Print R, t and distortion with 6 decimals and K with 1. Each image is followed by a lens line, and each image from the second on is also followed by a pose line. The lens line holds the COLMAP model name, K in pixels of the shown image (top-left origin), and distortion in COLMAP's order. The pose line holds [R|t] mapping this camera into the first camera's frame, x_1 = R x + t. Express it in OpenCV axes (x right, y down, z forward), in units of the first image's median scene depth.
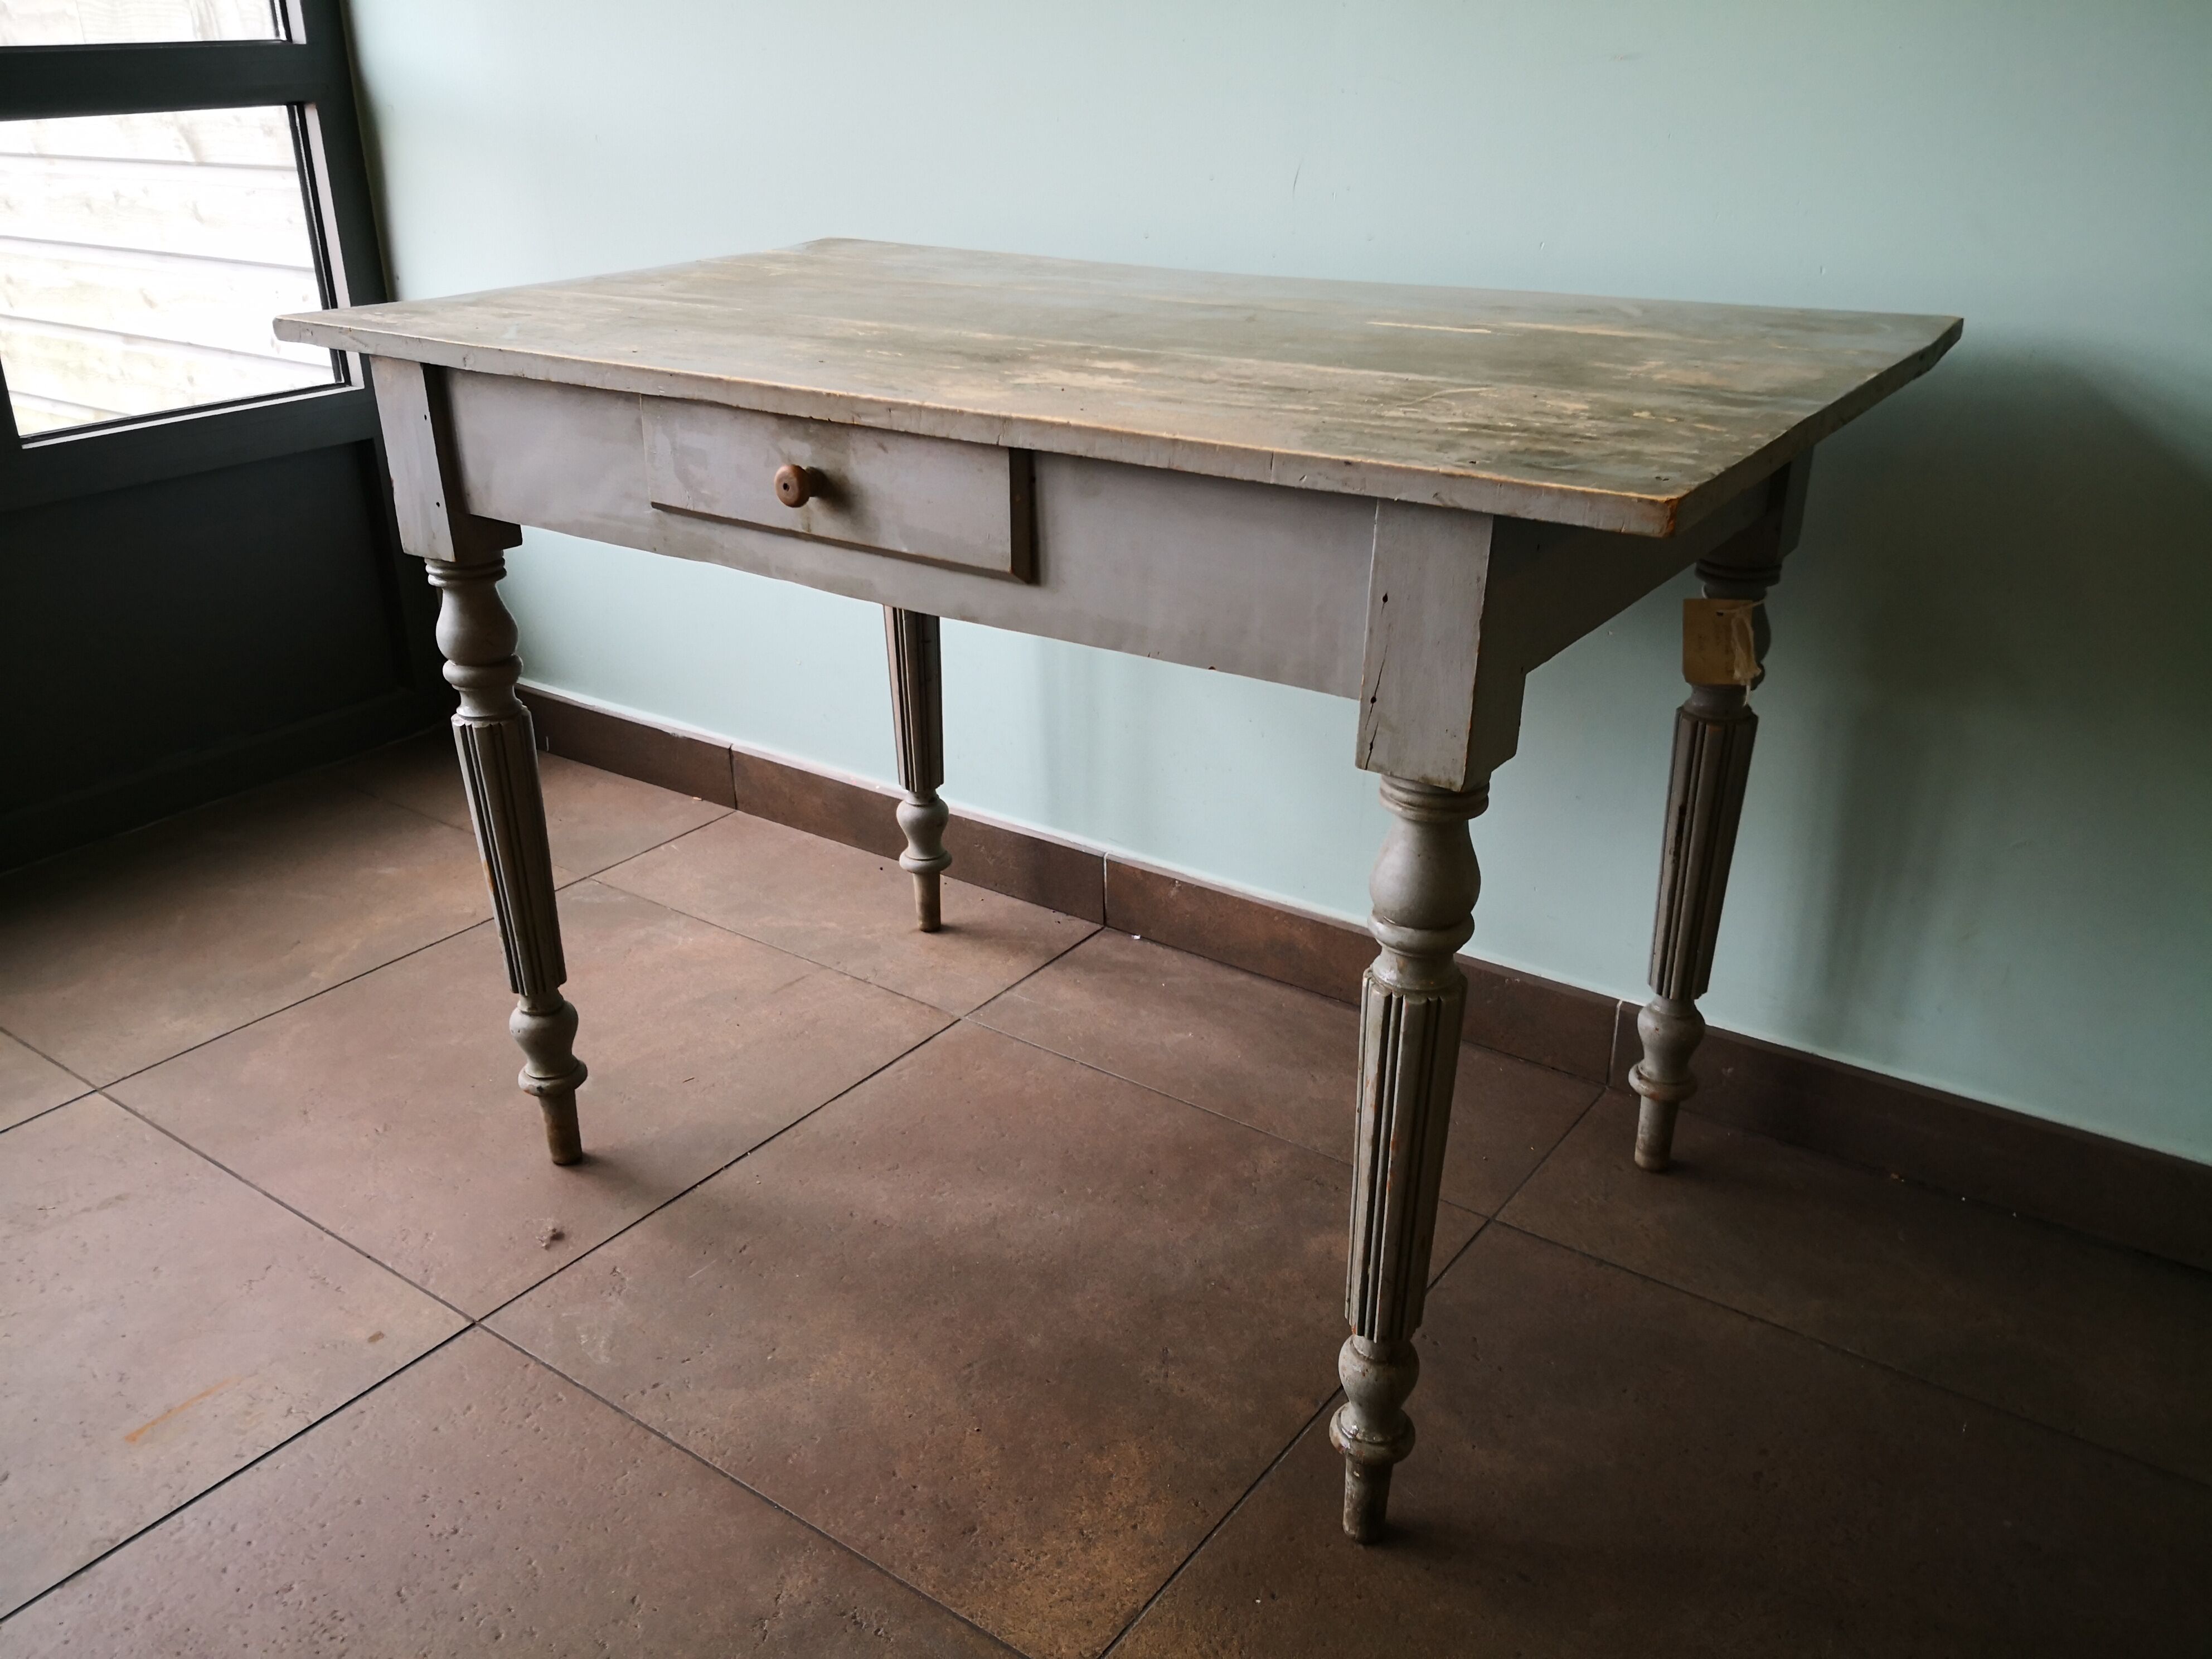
lens RADIAL K [[1798.9, 0, 1118.0], [0, 1798.9, 856.3], [0, 0, 1]] dist [0.018881, -0.054443]
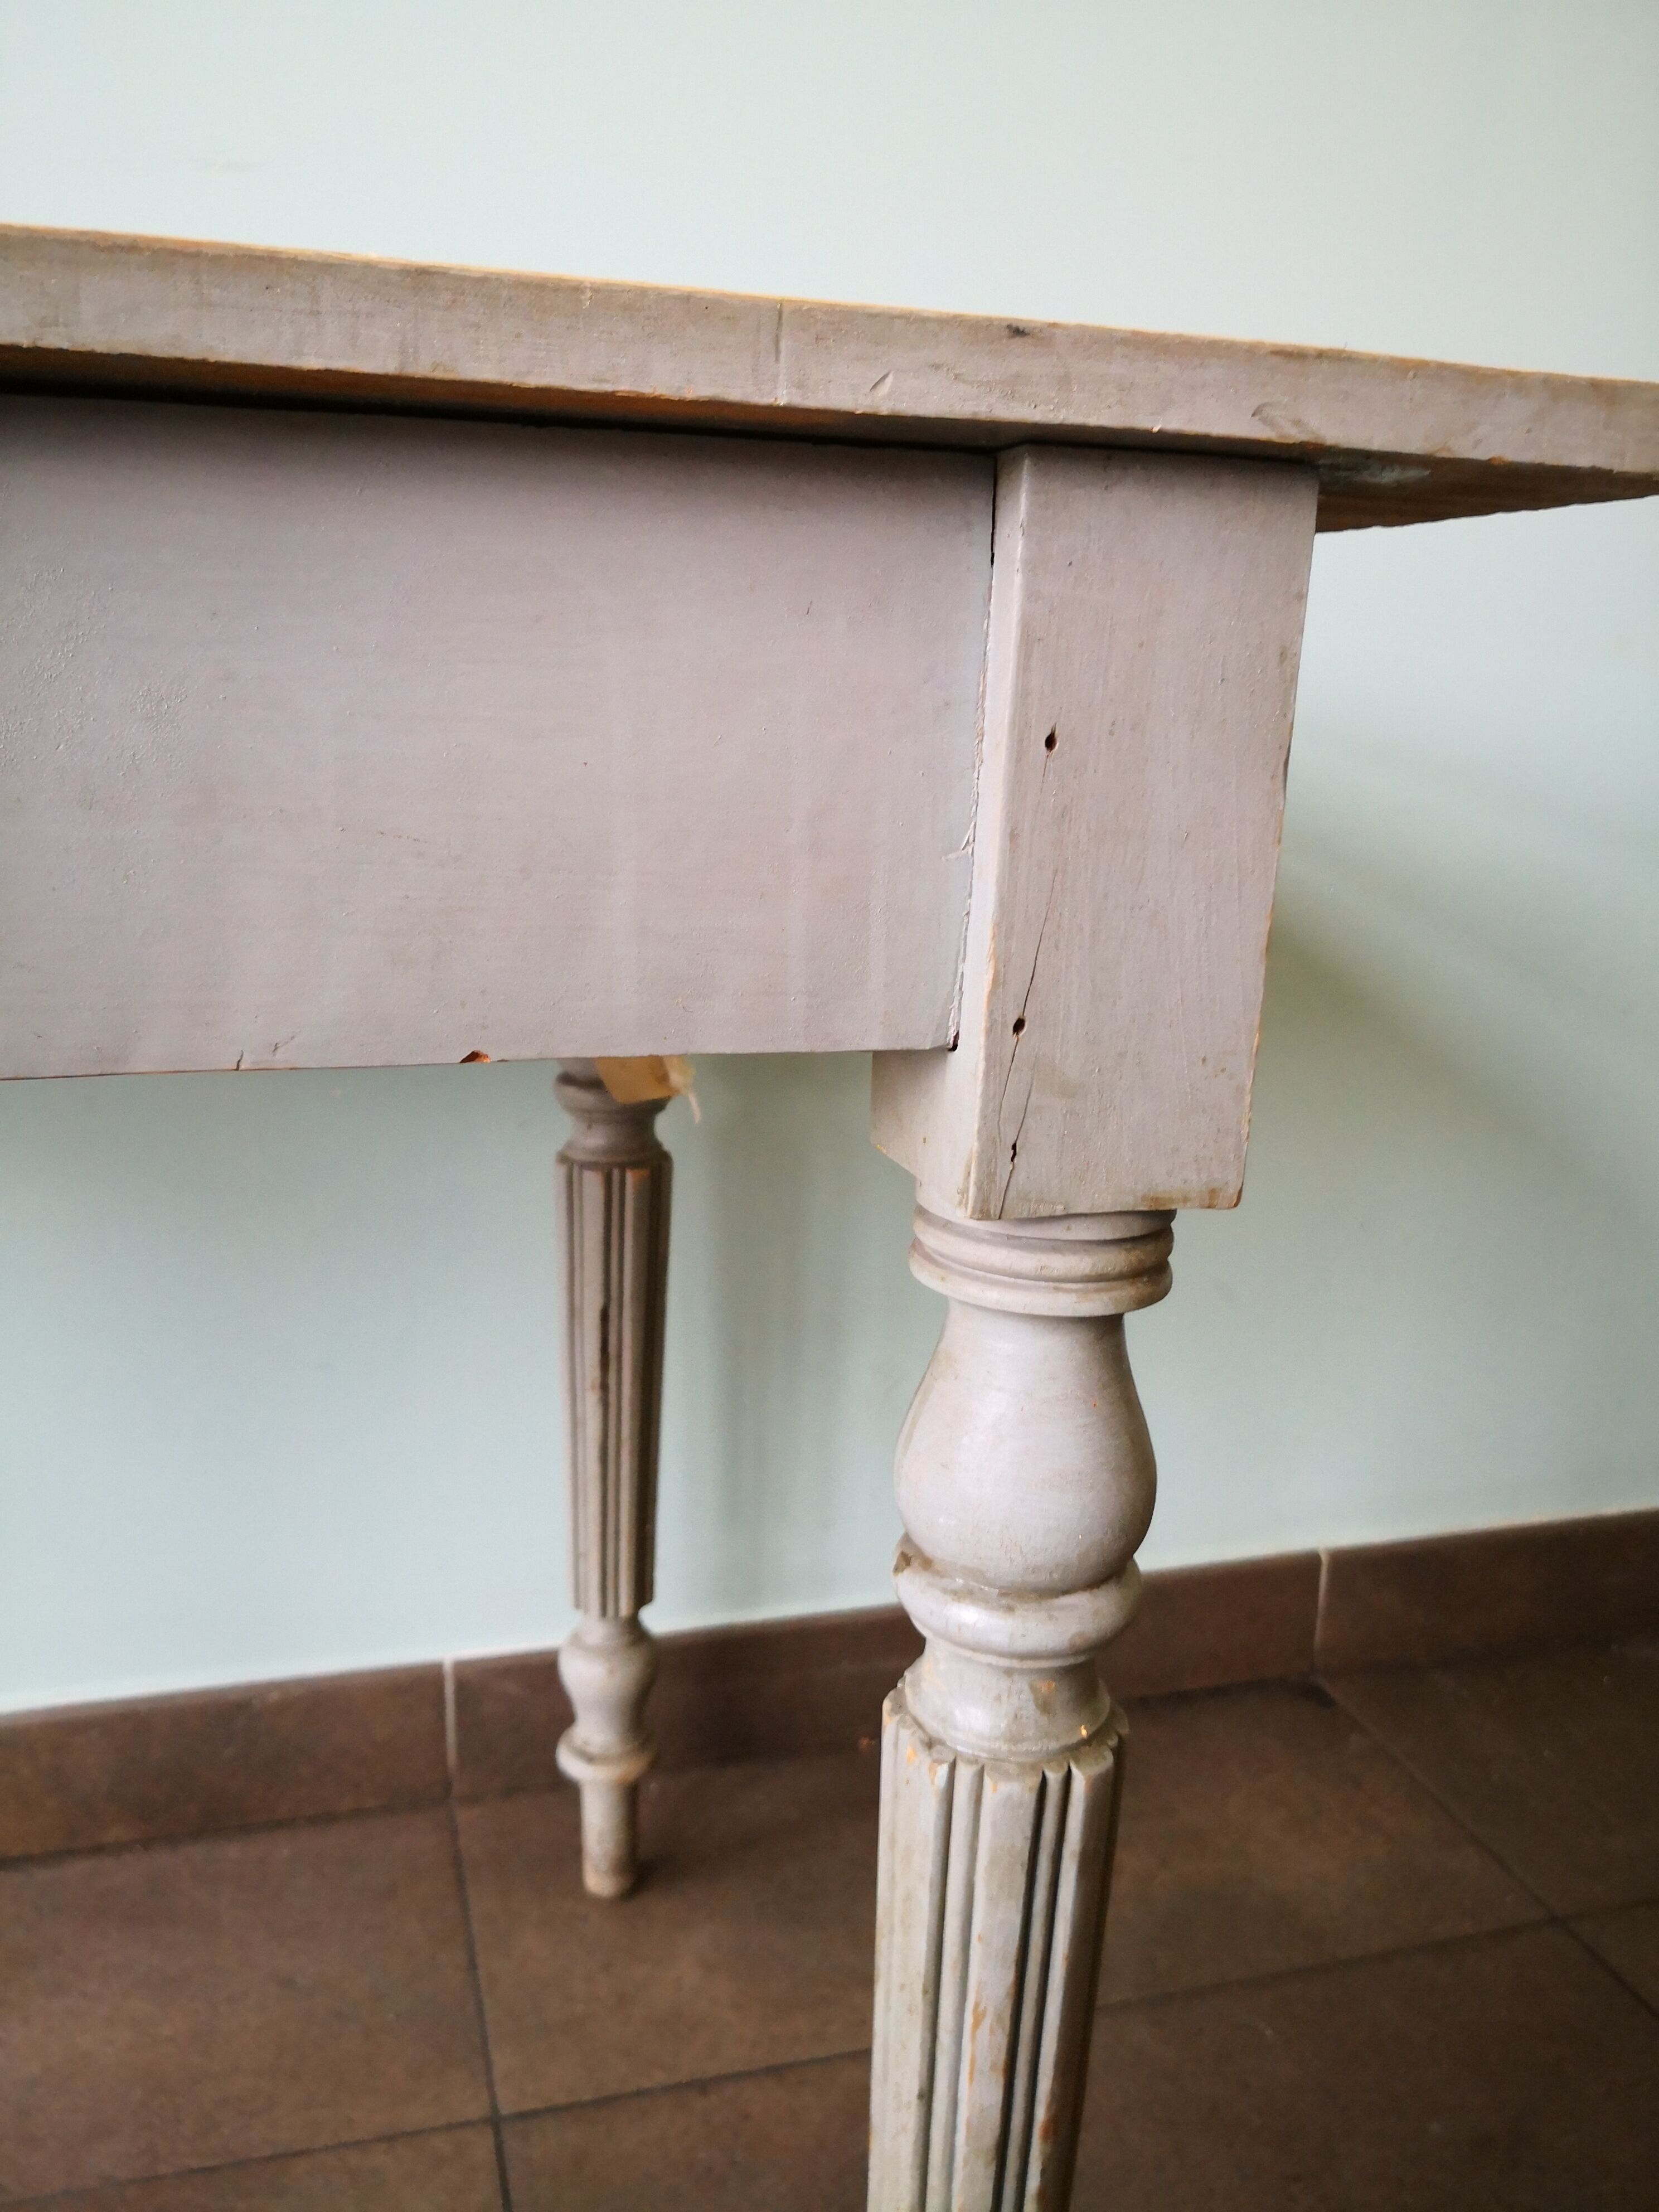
lens RADIAL K [[1798.9, 0, 811.2], [0, 1798.9, 1104.9], [0, 0, 1]] dist [0.018881, -0.054443]
pose [[0.624971, -0.152602, 0.765587, -0.119896], [0.297243, 0.953351, -0.052619, -0.043361], [-0.721844, 0.260451, 0.641176, 0.536615]]
